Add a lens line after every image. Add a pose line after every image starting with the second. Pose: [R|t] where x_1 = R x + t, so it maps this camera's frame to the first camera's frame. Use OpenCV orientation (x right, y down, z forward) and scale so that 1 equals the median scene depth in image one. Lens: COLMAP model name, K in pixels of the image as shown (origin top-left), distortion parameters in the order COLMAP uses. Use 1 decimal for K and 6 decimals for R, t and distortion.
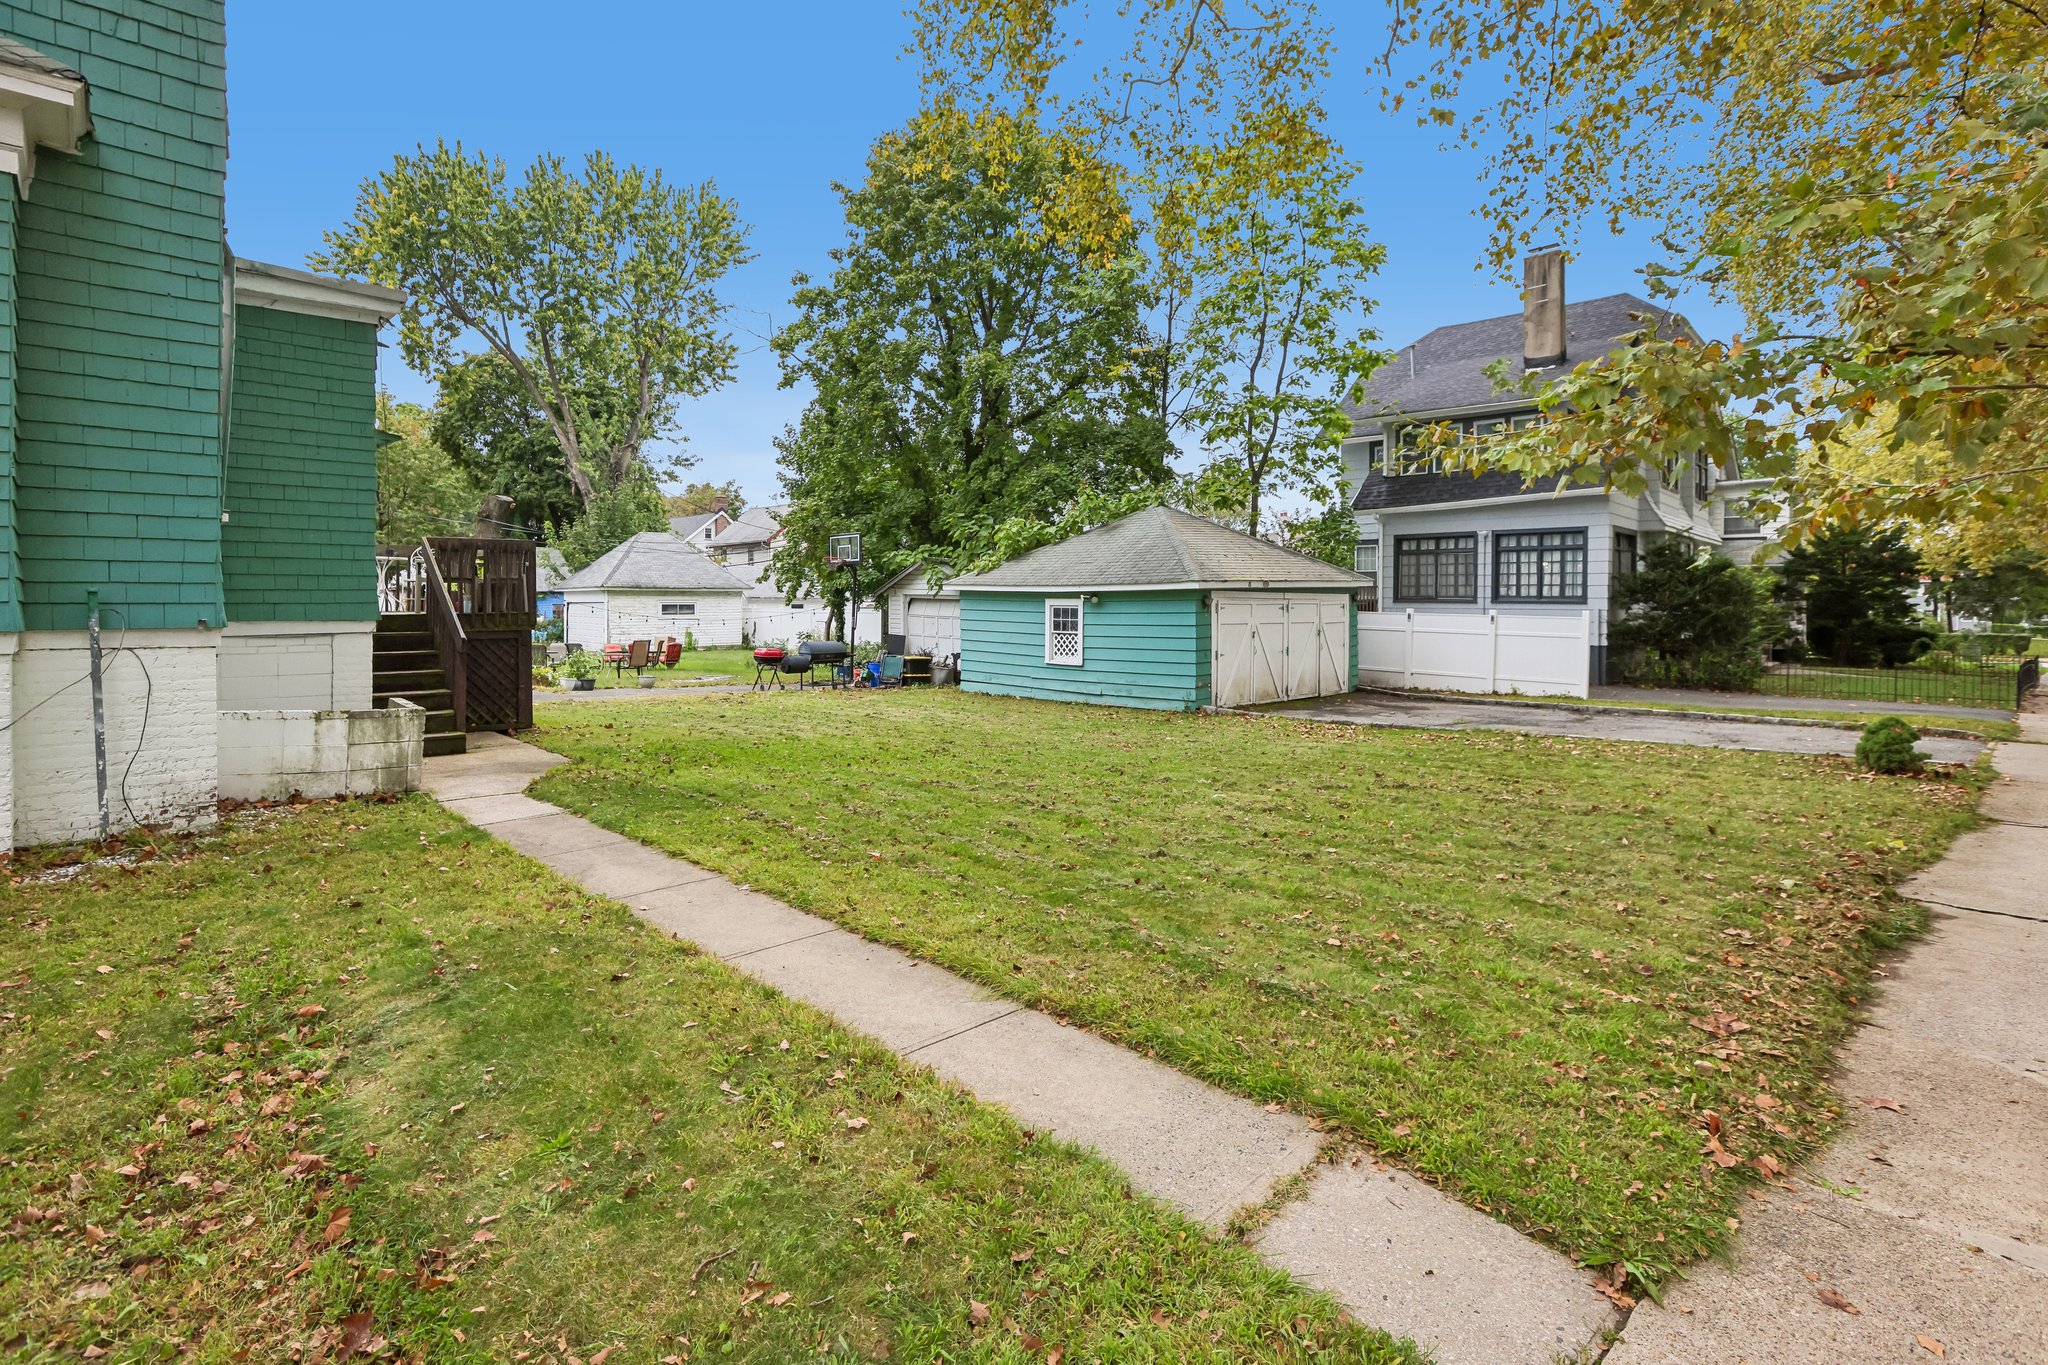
lens RADIAL K [[937.8, 0, 1032.8], [0, 937.8, 608.4], [0, 0, 1]] dist [-0.049924, 0.000295]
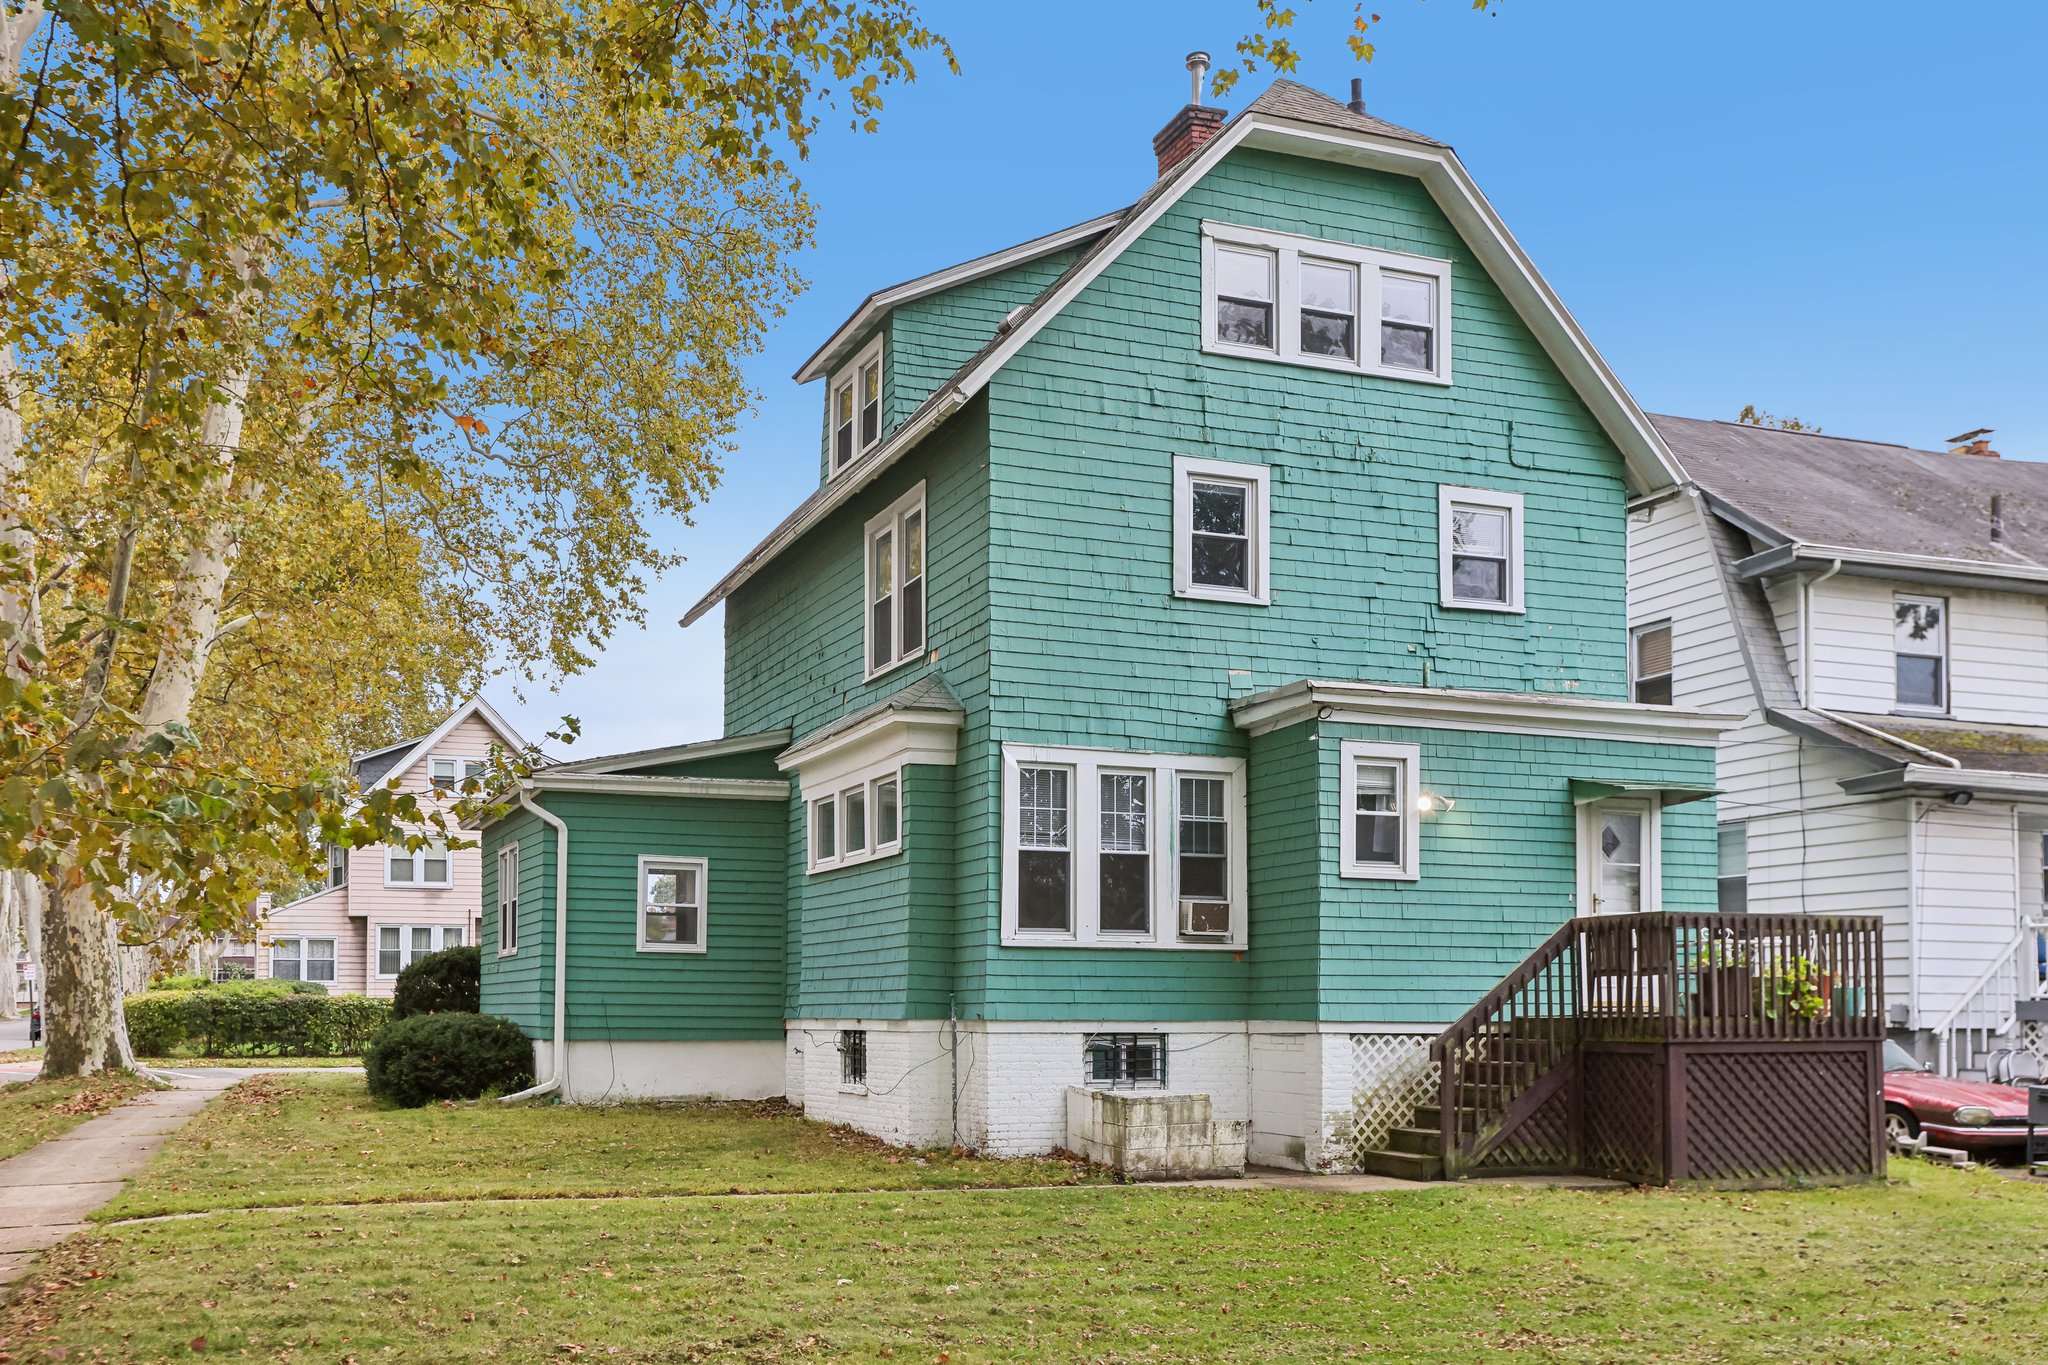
lens RADIAL K [[2037.9, 0, 1083.8], [0, 2037.9, 839.7], [0, 0, 1]] dist [0.108154, 0.015909]
pose [[-0.374568, -0.081655, -0.923597, 0.548946], [-0.005701, 0.996299, -0.085771, 0.003419], [0.927182, -0.026862, -0.373647, 0.622203]]
